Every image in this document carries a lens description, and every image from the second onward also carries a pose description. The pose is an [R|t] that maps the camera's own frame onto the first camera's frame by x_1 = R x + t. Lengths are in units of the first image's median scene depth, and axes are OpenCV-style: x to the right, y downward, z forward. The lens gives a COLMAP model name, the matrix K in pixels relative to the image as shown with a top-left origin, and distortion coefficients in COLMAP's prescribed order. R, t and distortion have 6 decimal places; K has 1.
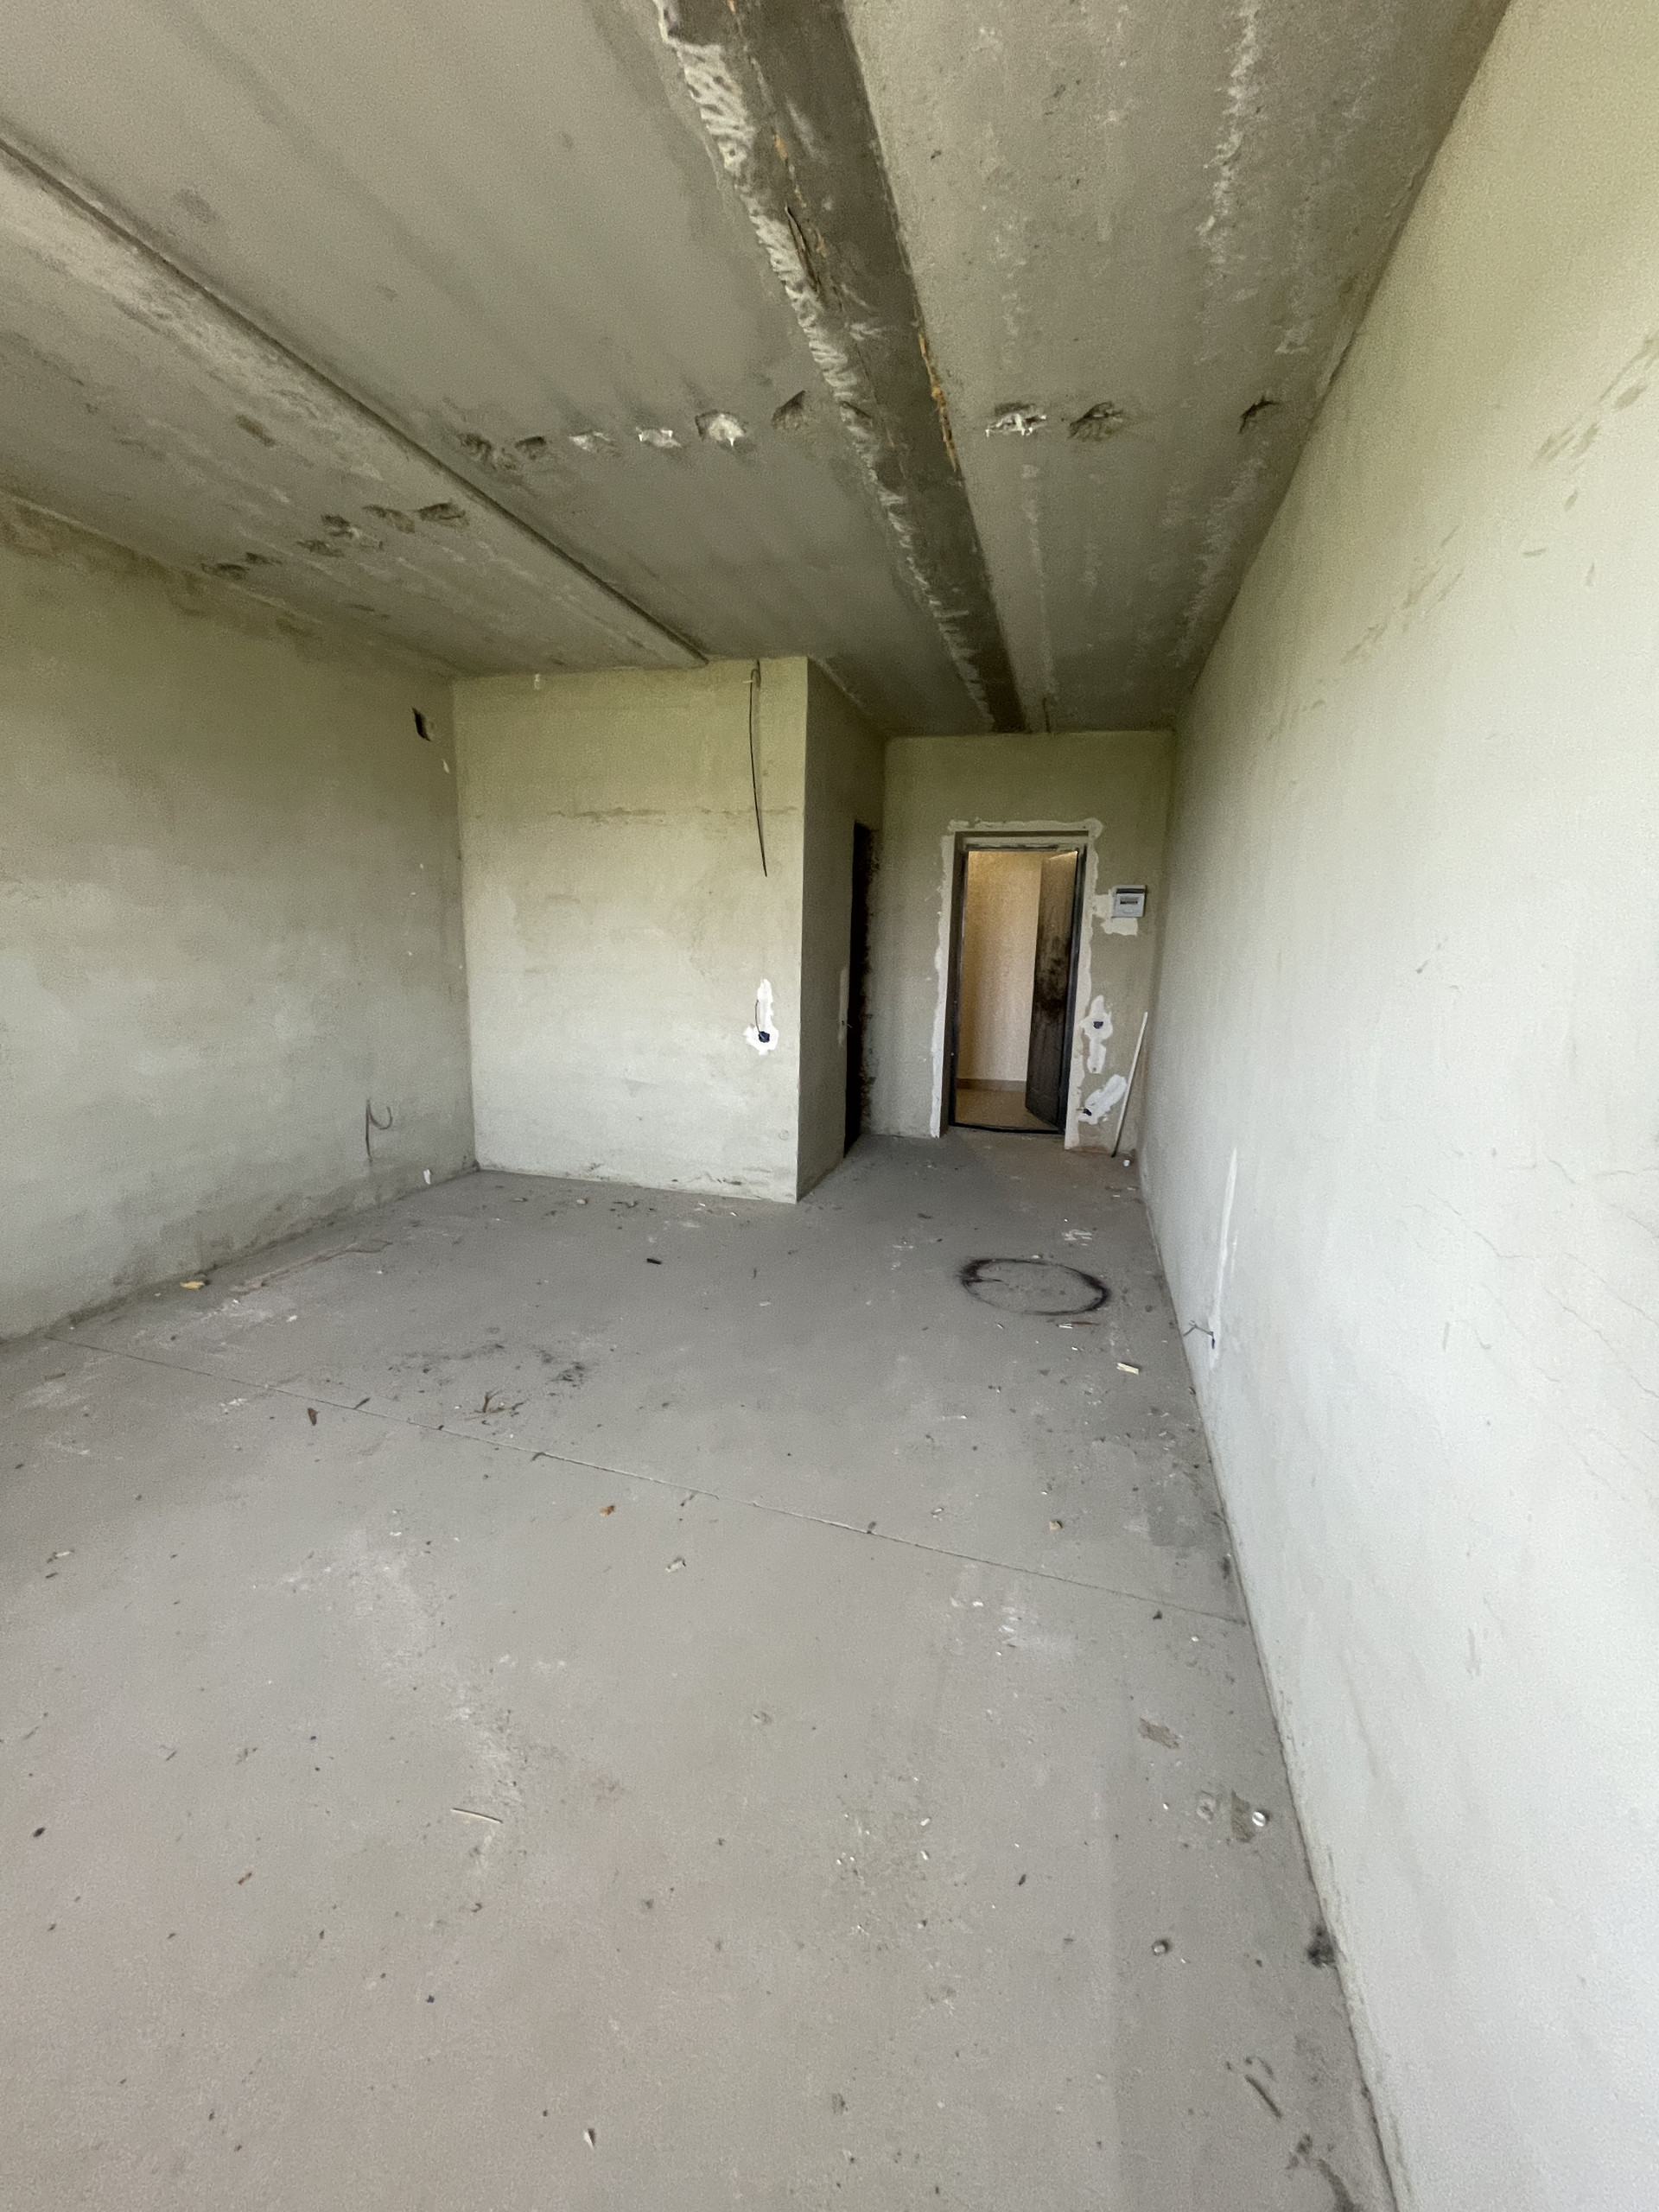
lens RADIAL K [[898.8, 0, 829.5], [0, 898.8, 1106.0], [0, 0, 1]] dist [-0.001801, 0.000207]
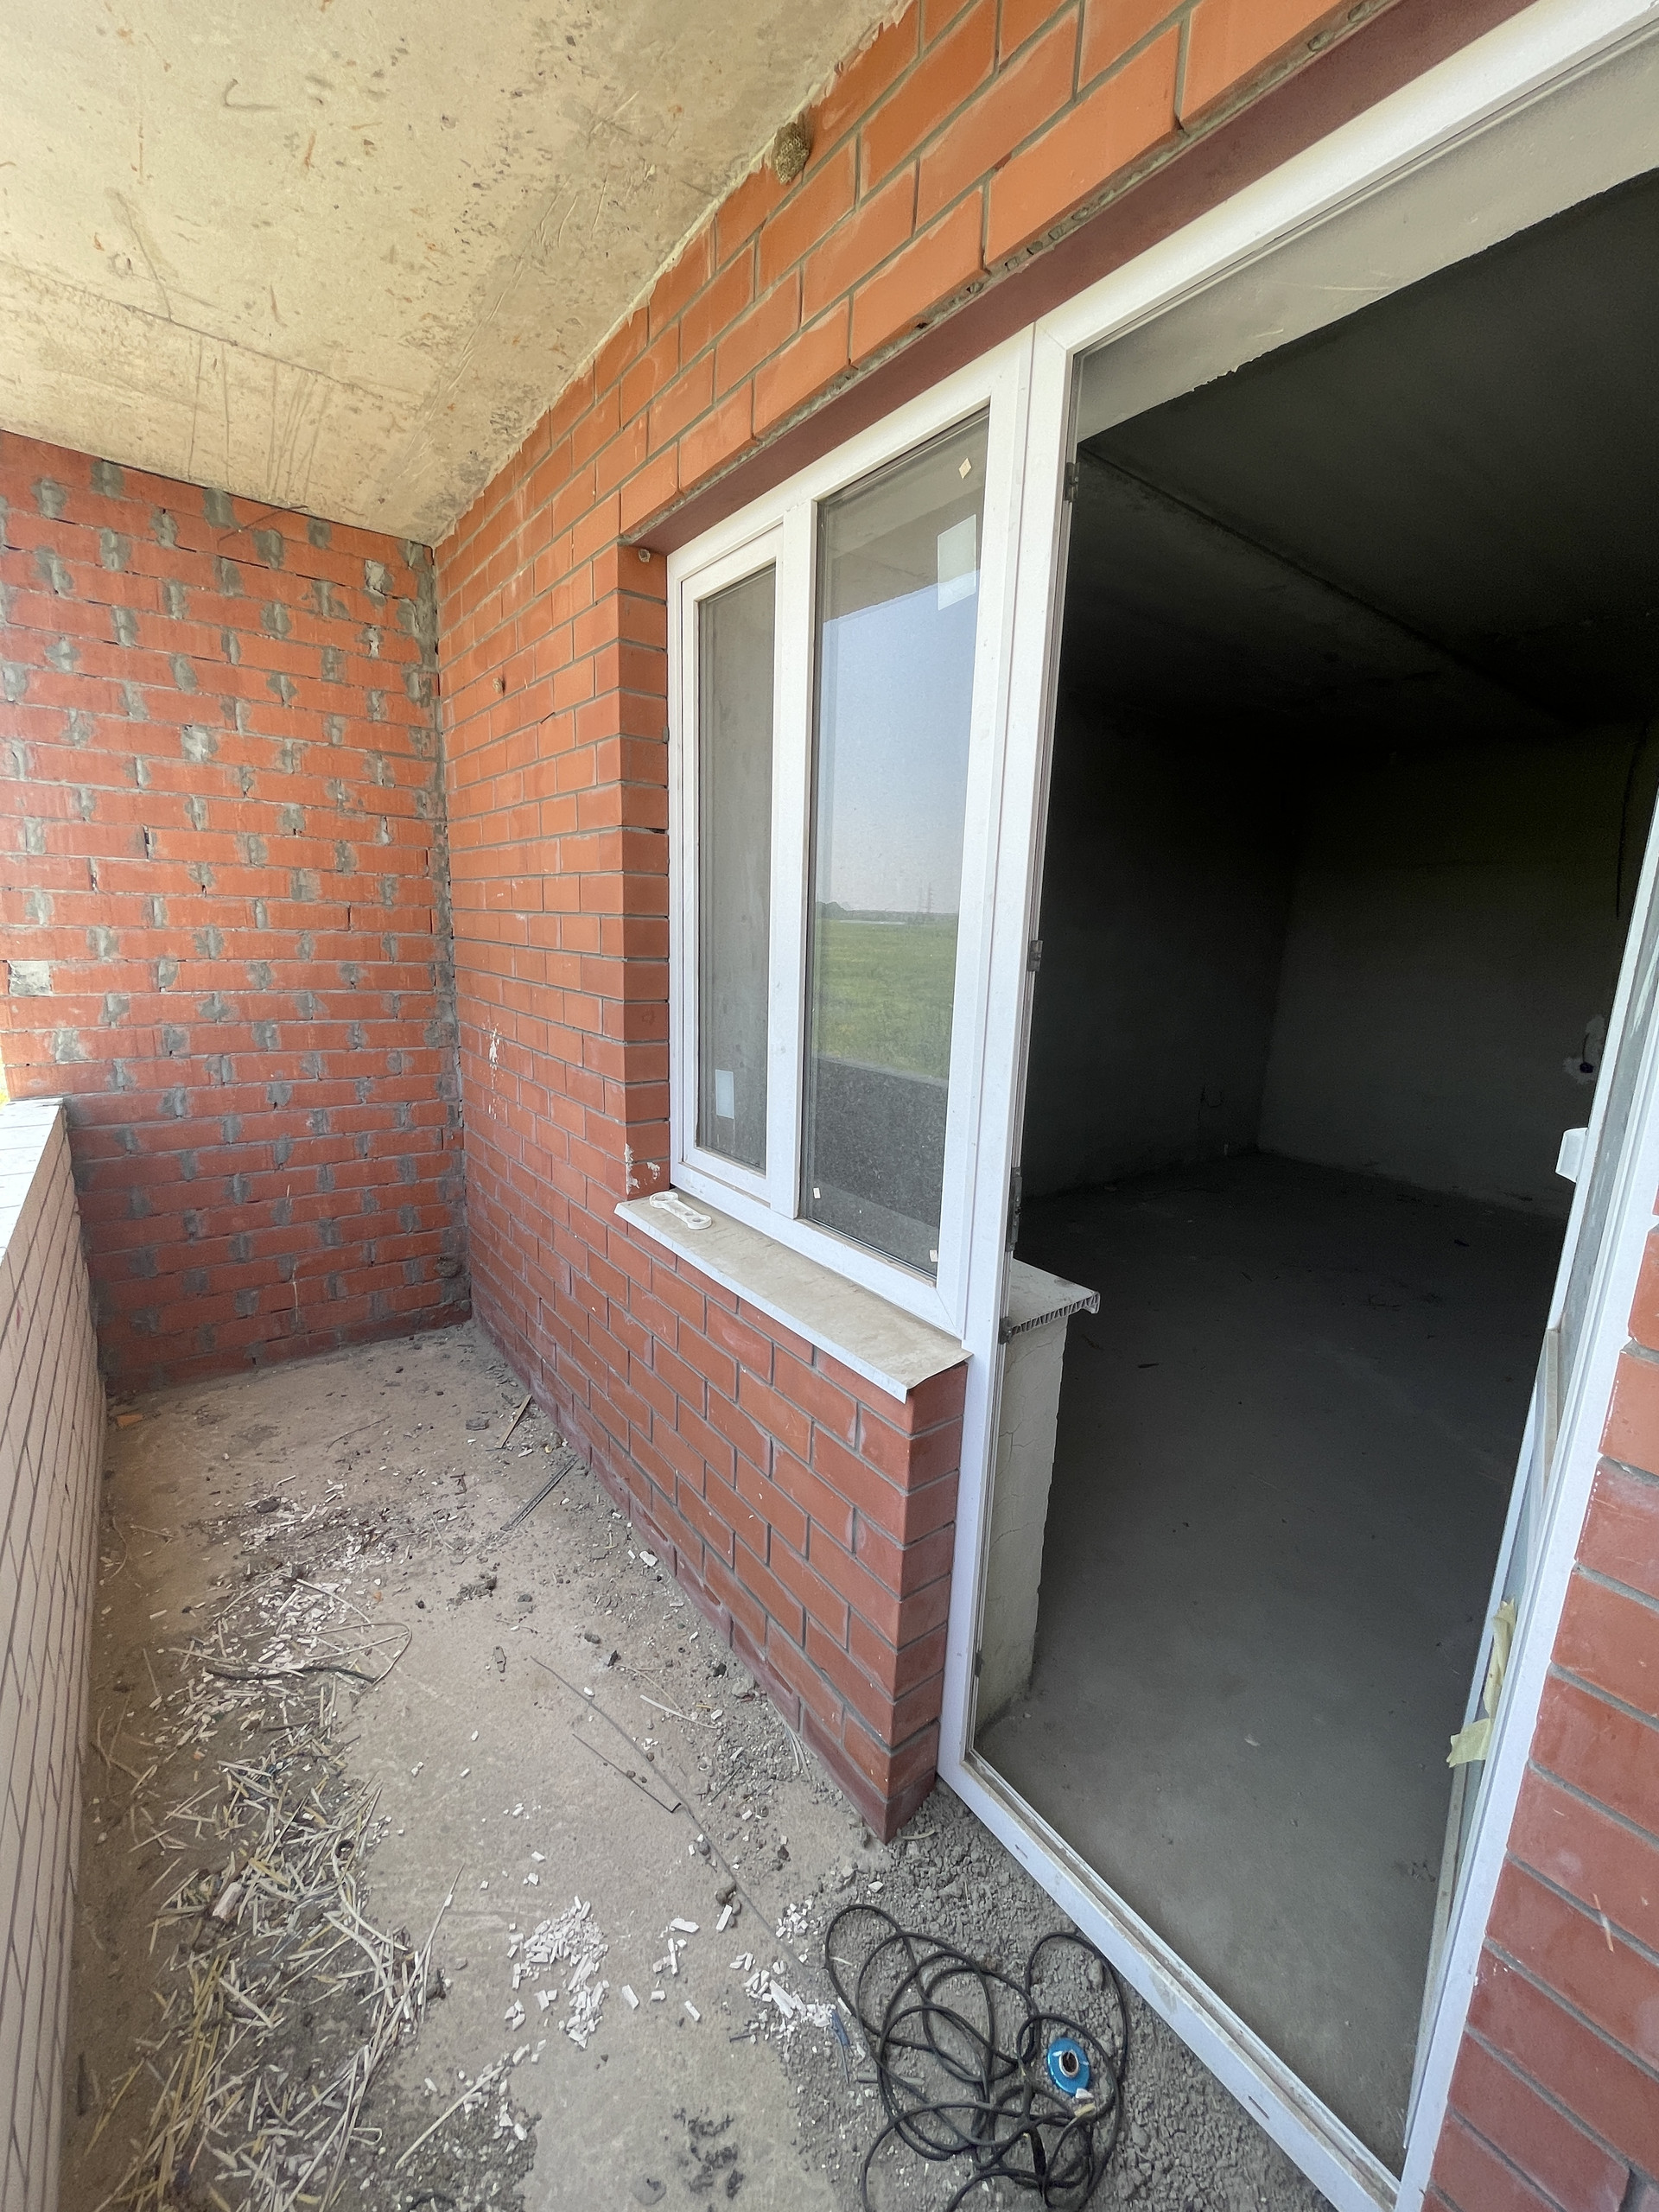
lens RADIAL K [[898.8, 0, 829.5], [0, 898.8, 1106.0], [0, 0, 1]] dist [-0.001801, 0.000207]
pose [[0.795997, 0.129578, -0.591268, -0.154504], [-0.138892, 0.989855, 0.029945, 0.061048], [0.589150, 0.058287, 0.805919, -0.390094]]
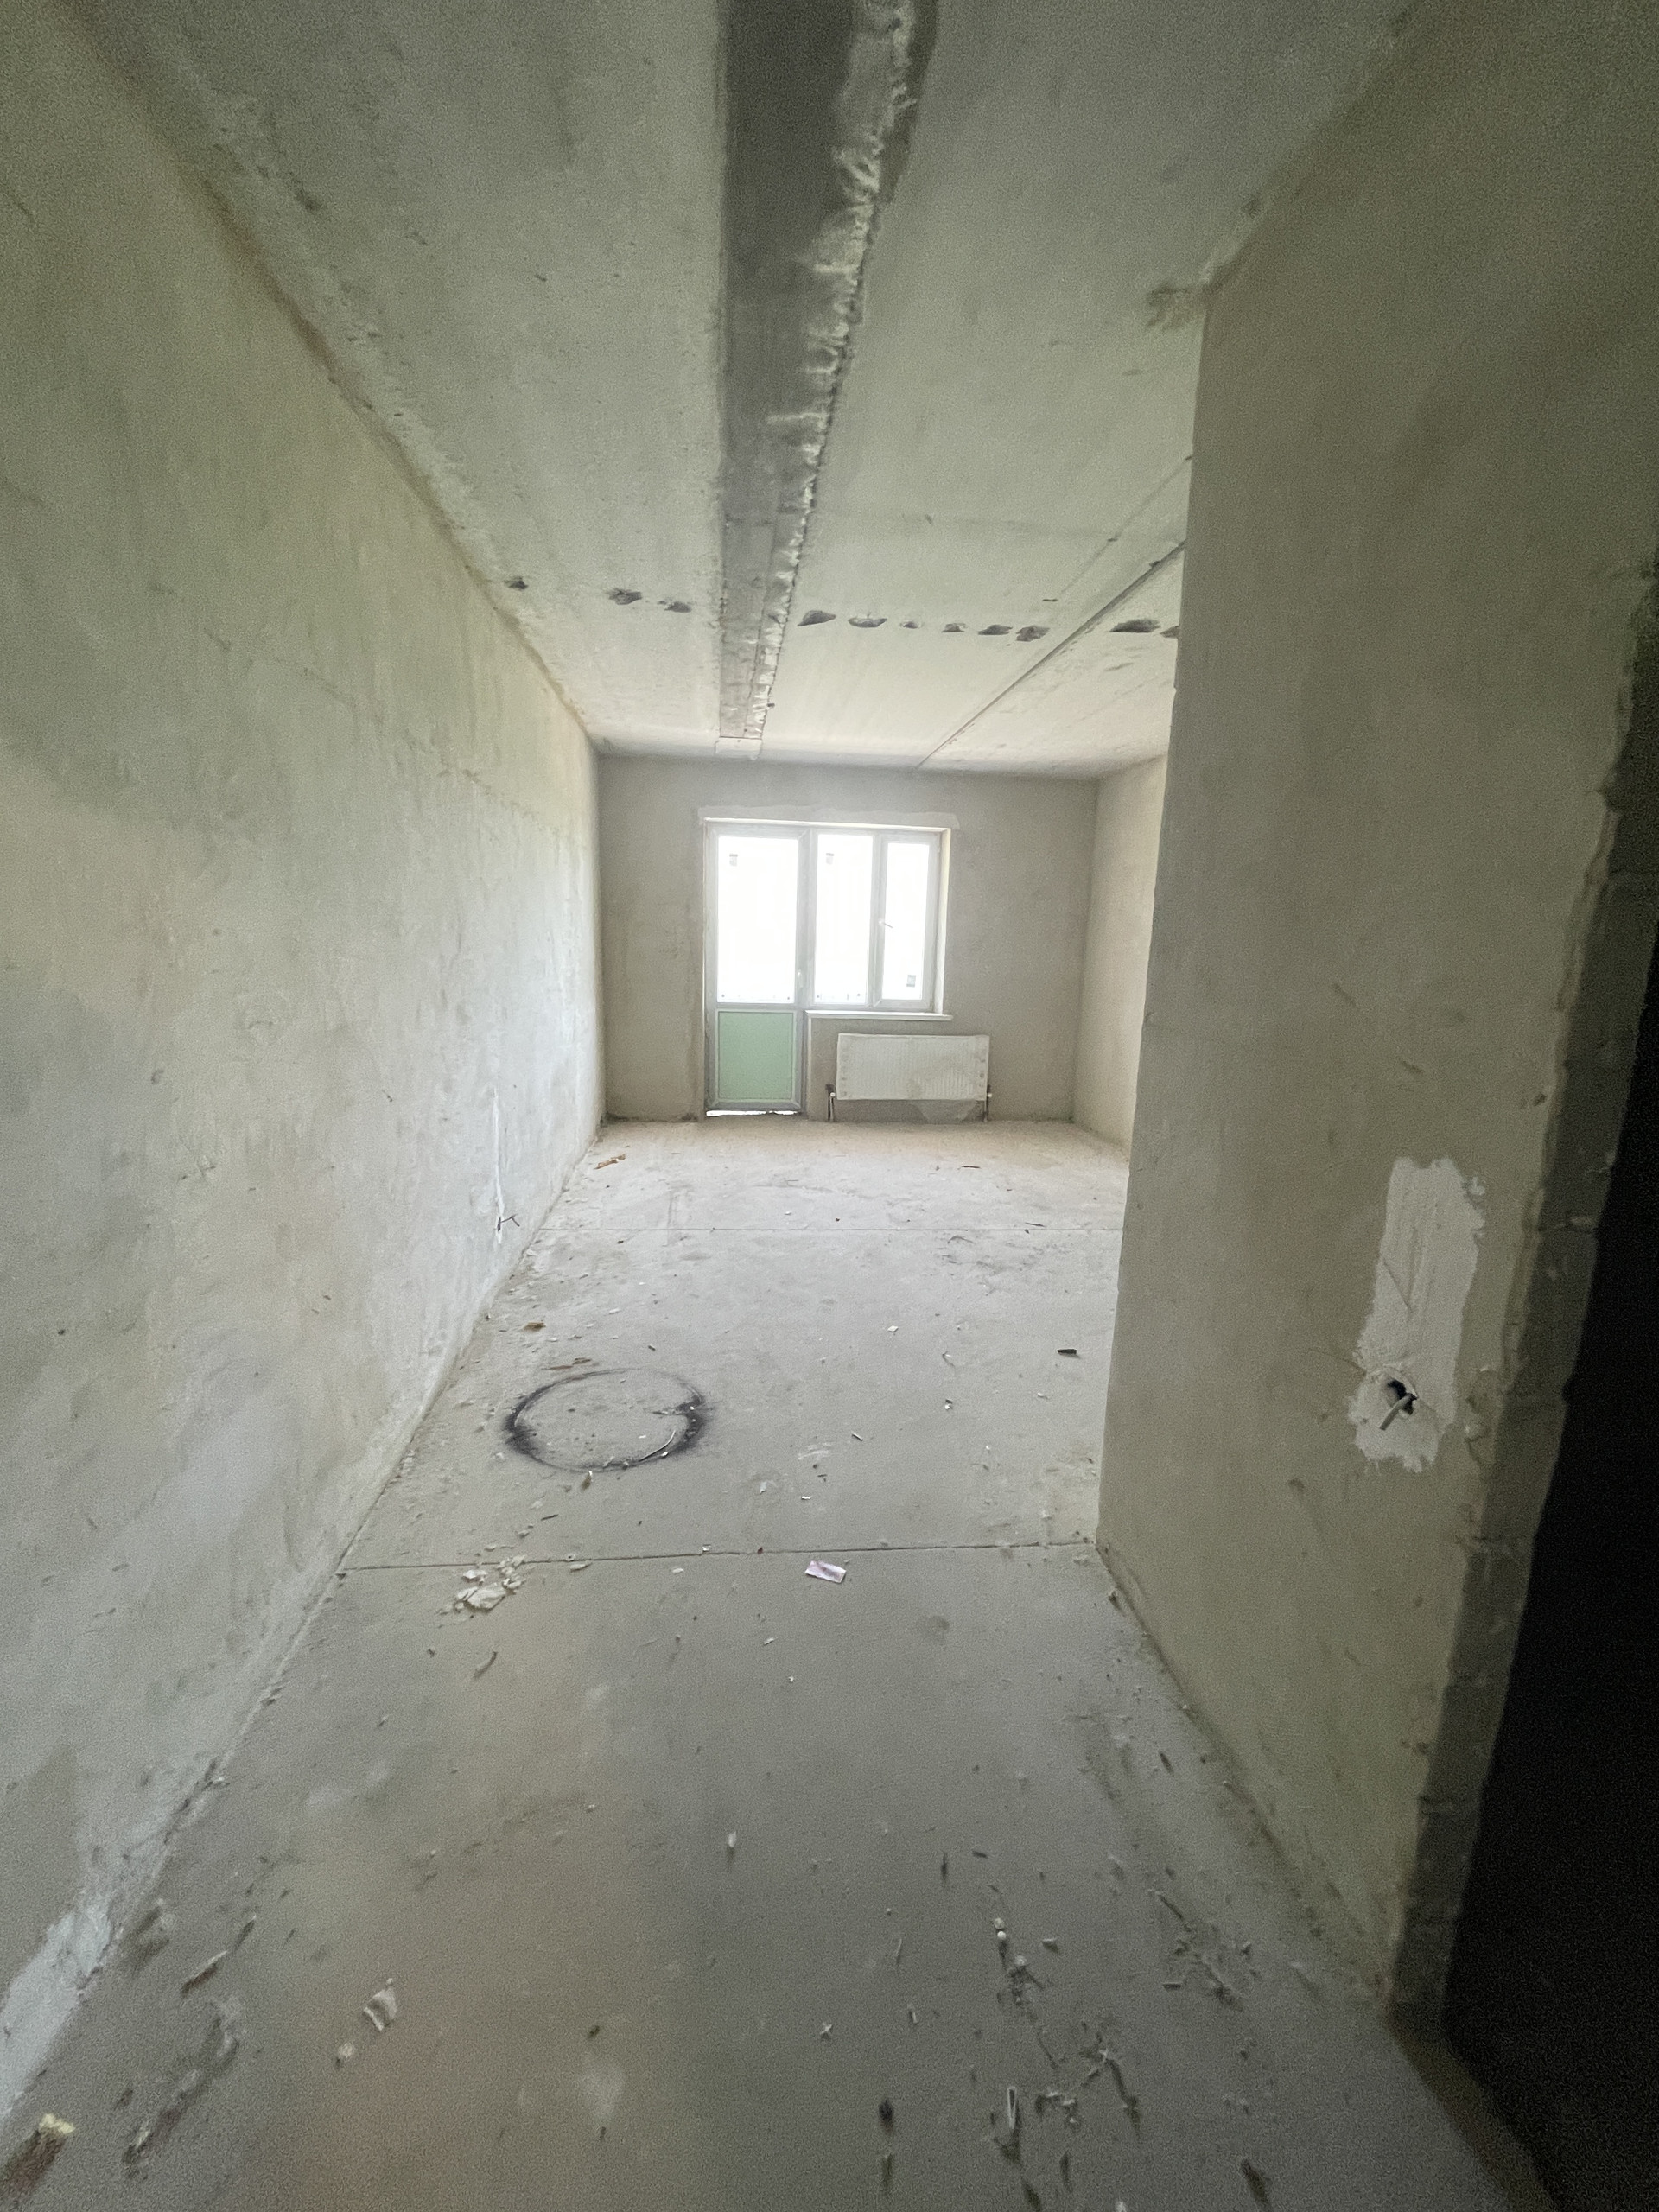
lens RADIAL K [[898.8, 0, 829.5], [0, 898.8, 1106.0], [0, 0, 1]] dist [-0.001801, 0.000207]
pose [[-0.925215, 0.022521, -0.378774, 0.345771], [-0.123771, 0.925724, 0.357373, -0.336383], [0.358688, 0.377528, -0.853707, 1.662358]]
